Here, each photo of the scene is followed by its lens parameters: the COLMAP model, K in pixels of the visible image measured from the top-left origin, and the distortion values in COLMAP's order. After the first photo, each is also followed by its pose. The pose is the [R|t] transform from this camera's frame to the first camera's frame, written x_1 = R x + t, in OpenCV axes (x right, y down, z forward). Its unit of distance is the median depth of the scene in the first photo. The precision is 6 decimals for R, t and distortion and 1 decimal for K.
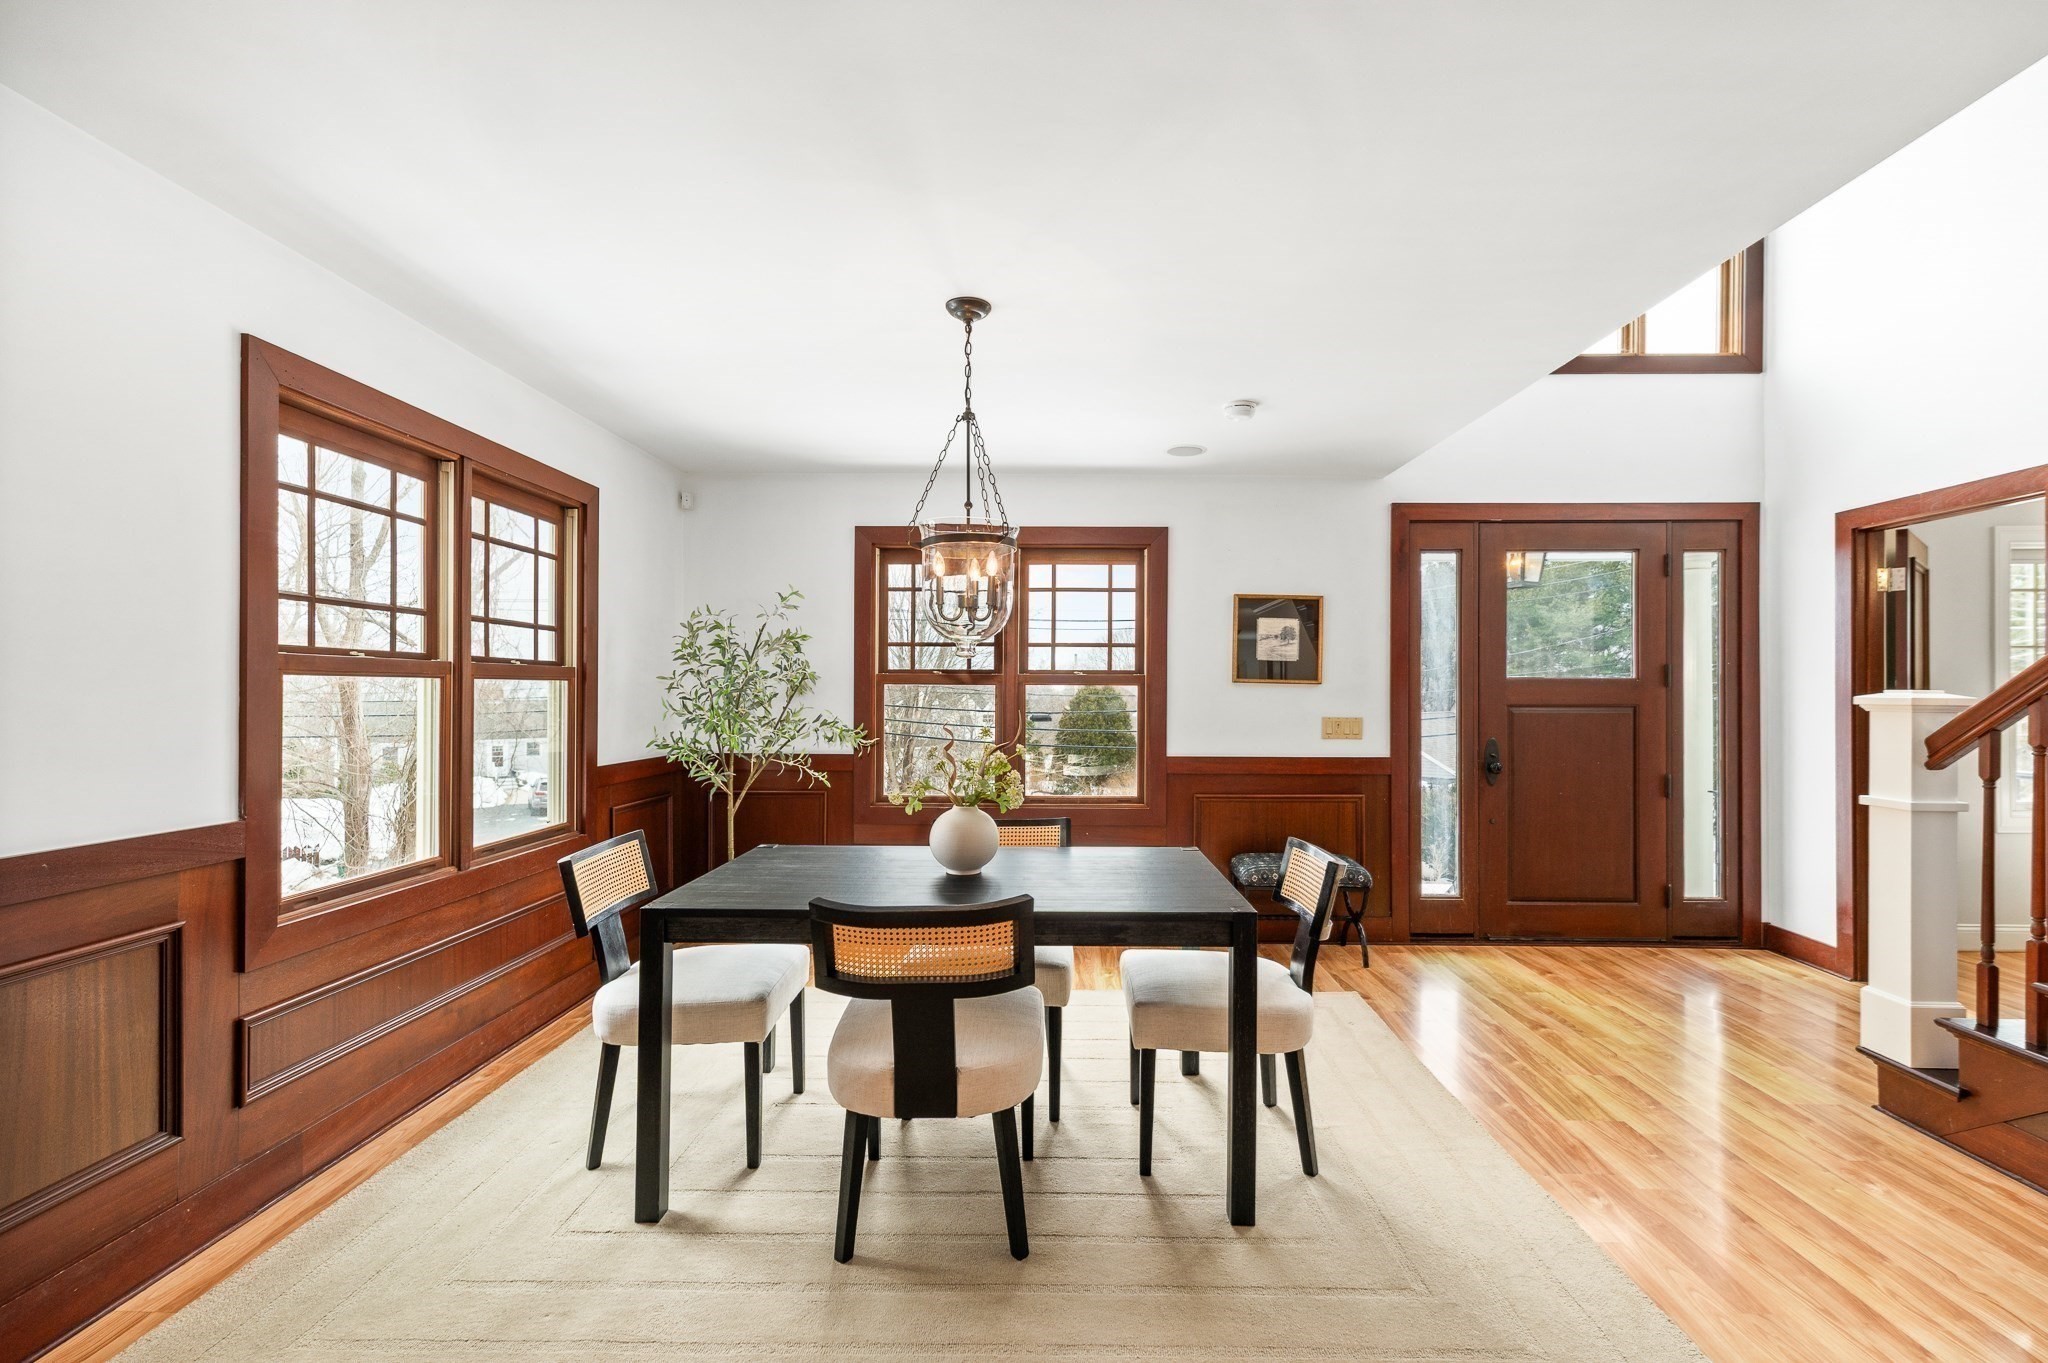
lens RADIAL K [[885.6, 0, 1051.4], [0, 885.6, 685.5], [0, 0, 1]] dist [0.007675, 0.000436]
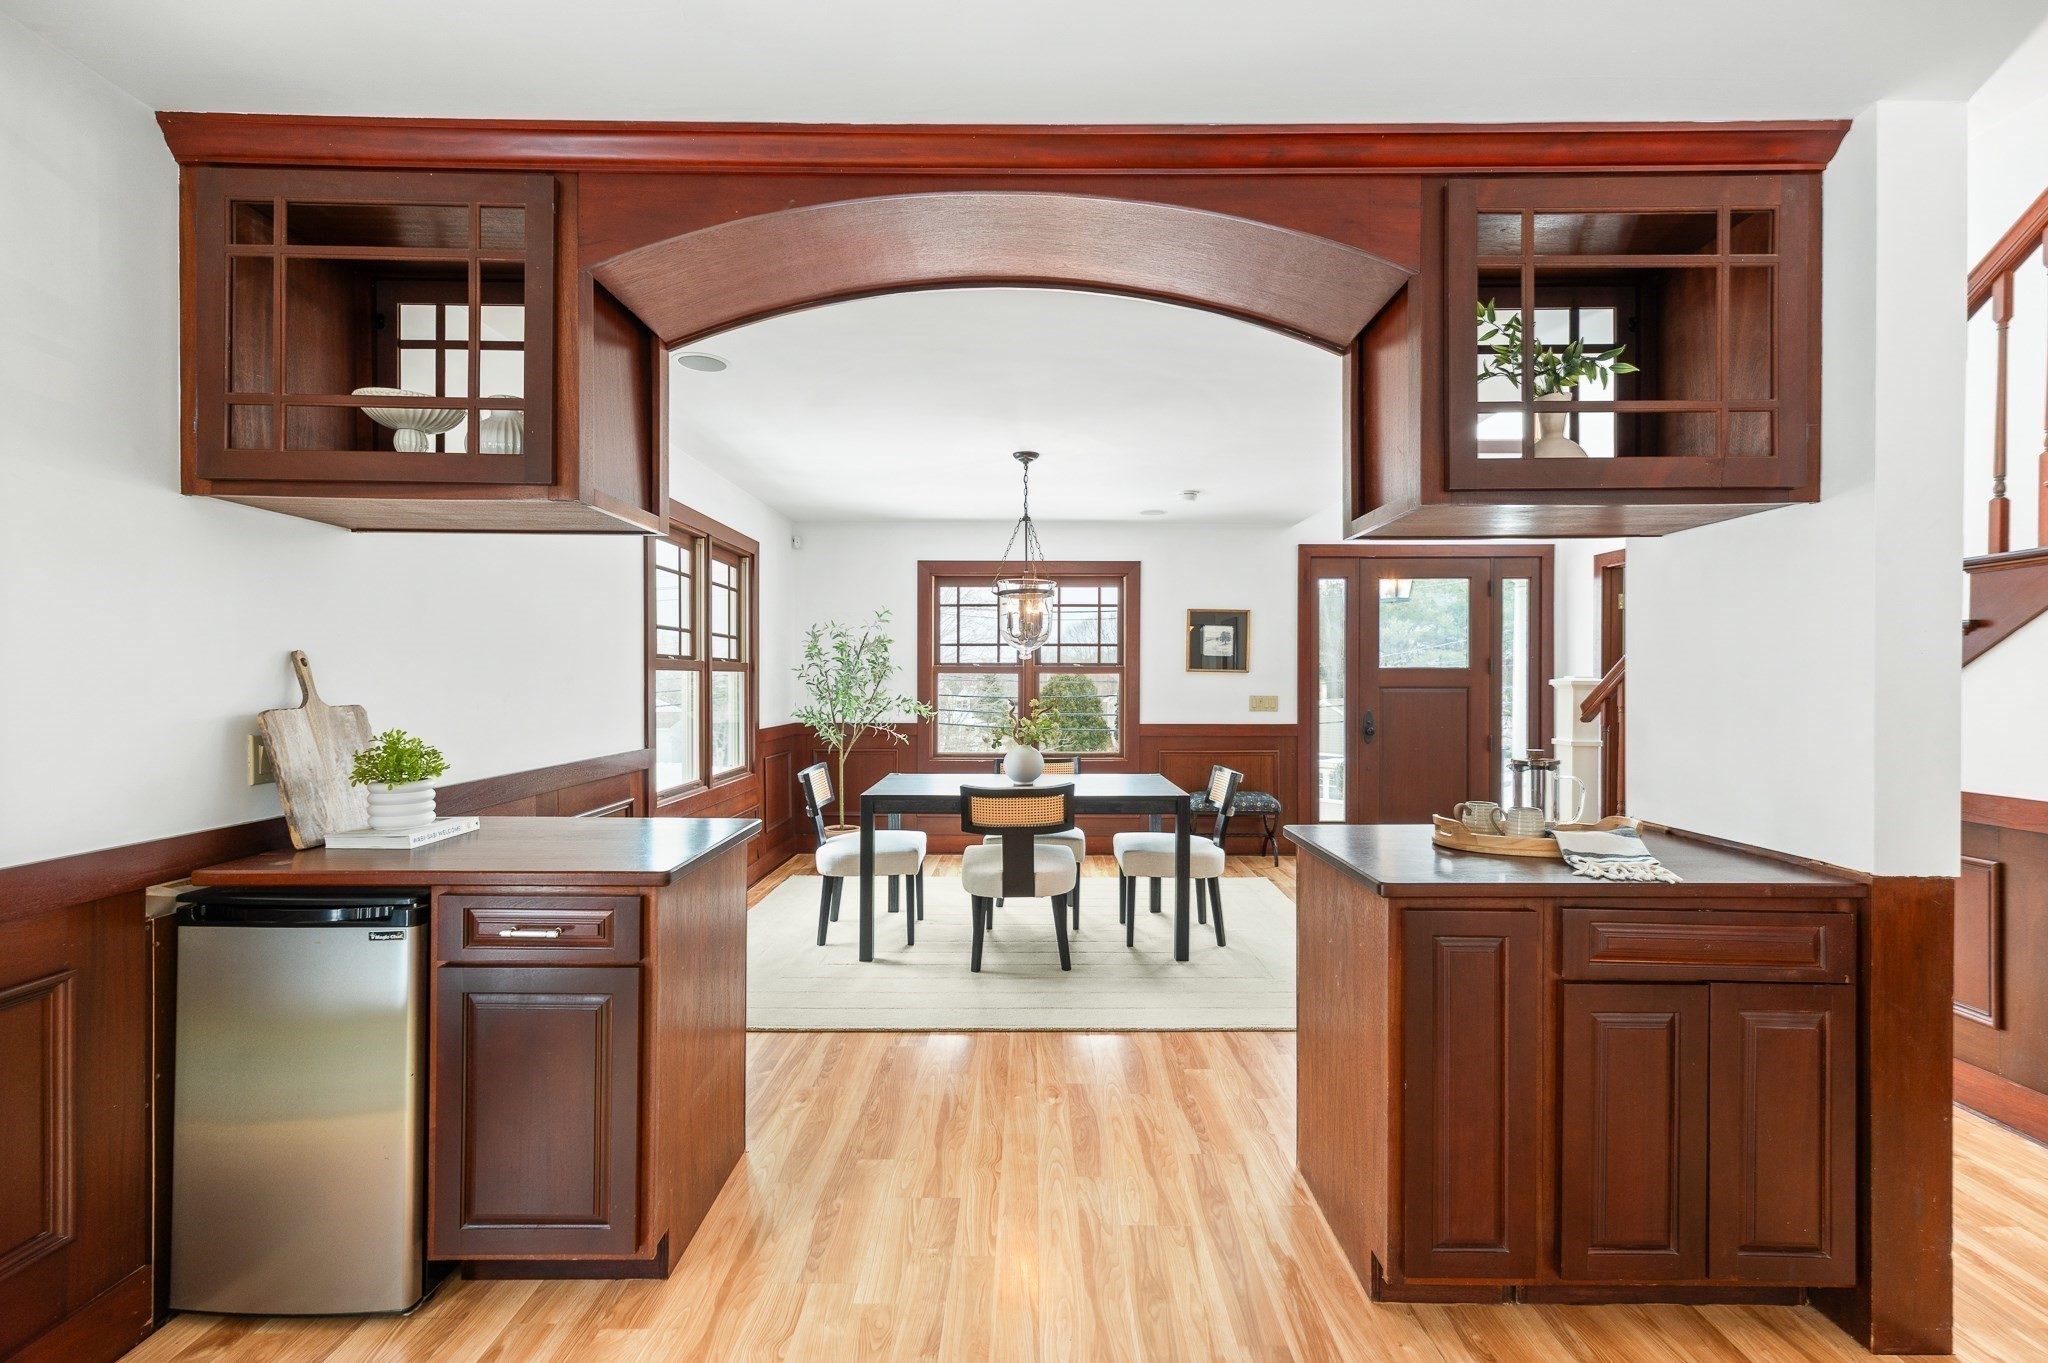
lens RADIAL K [[885.6, 0, 1034.6], [0, 885.6, 684.0], [0, 0, 1]] dist [0.007675, 0.000436]
pose [[0.999876, -0.002722, 0.015482, -0.071015], [0.002509, 0.999902, 0.013750, -0.003949], [-0.015518, -0.013710, 0.999786, -0.491878]]
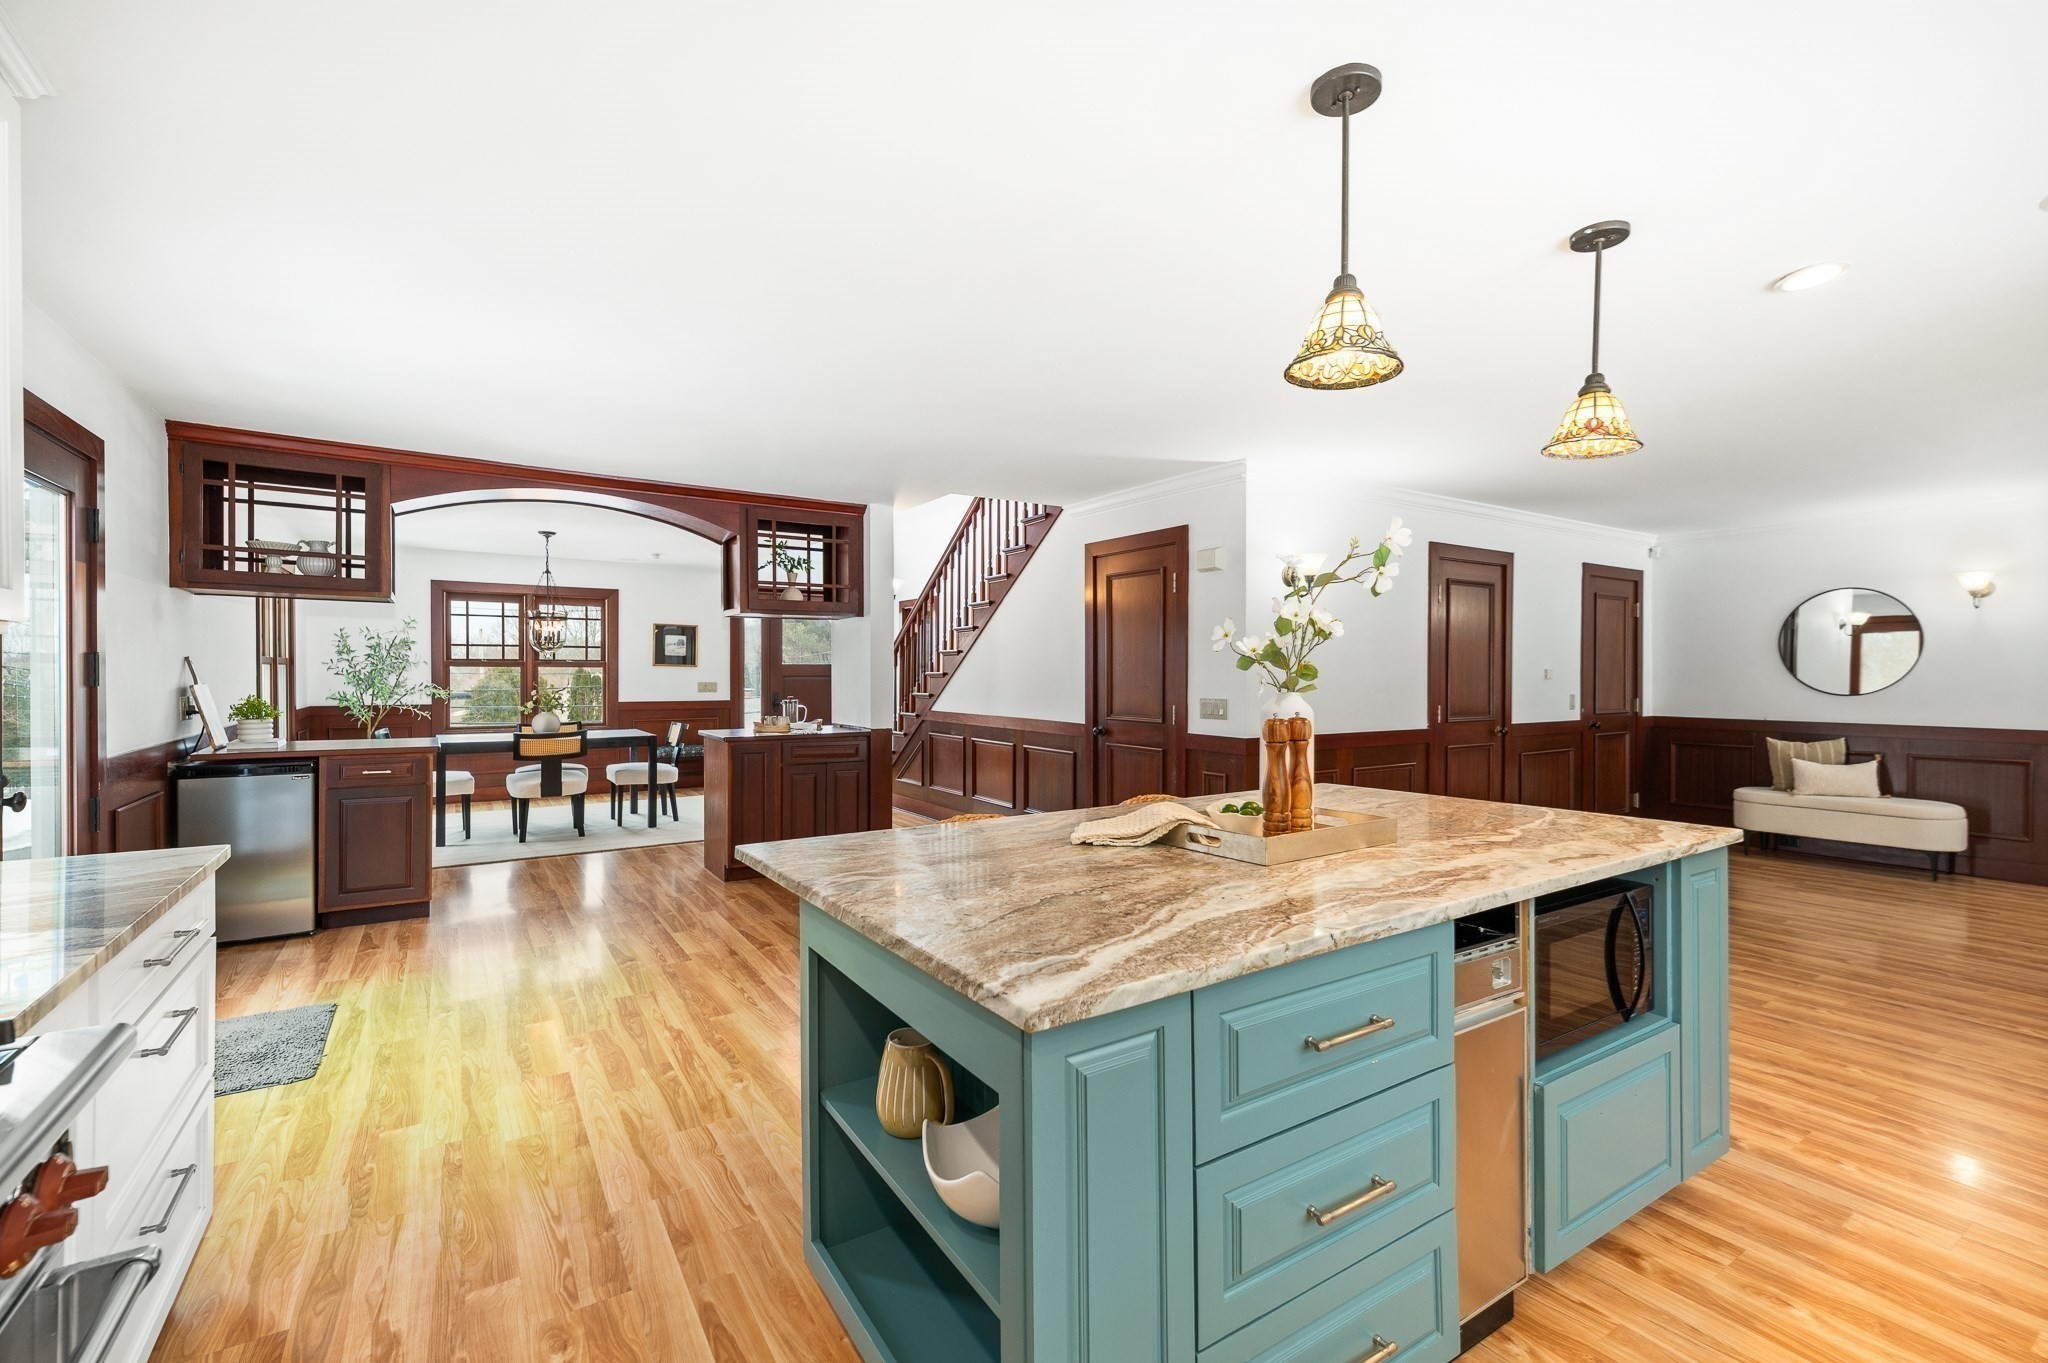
lens RADIAL K [[885.6, 0, 1034.6], [0, 885.6, 680.0], [0, 0, 1]] dist [0.007675, 0.000436]
pose [[0.827222, -0.007351, 0.561827, -0.270065], [-0.003716, 0.999821, 0.018552, -0.014463], [-0.561863, -0.017435, 0.827047, -1.479133]]
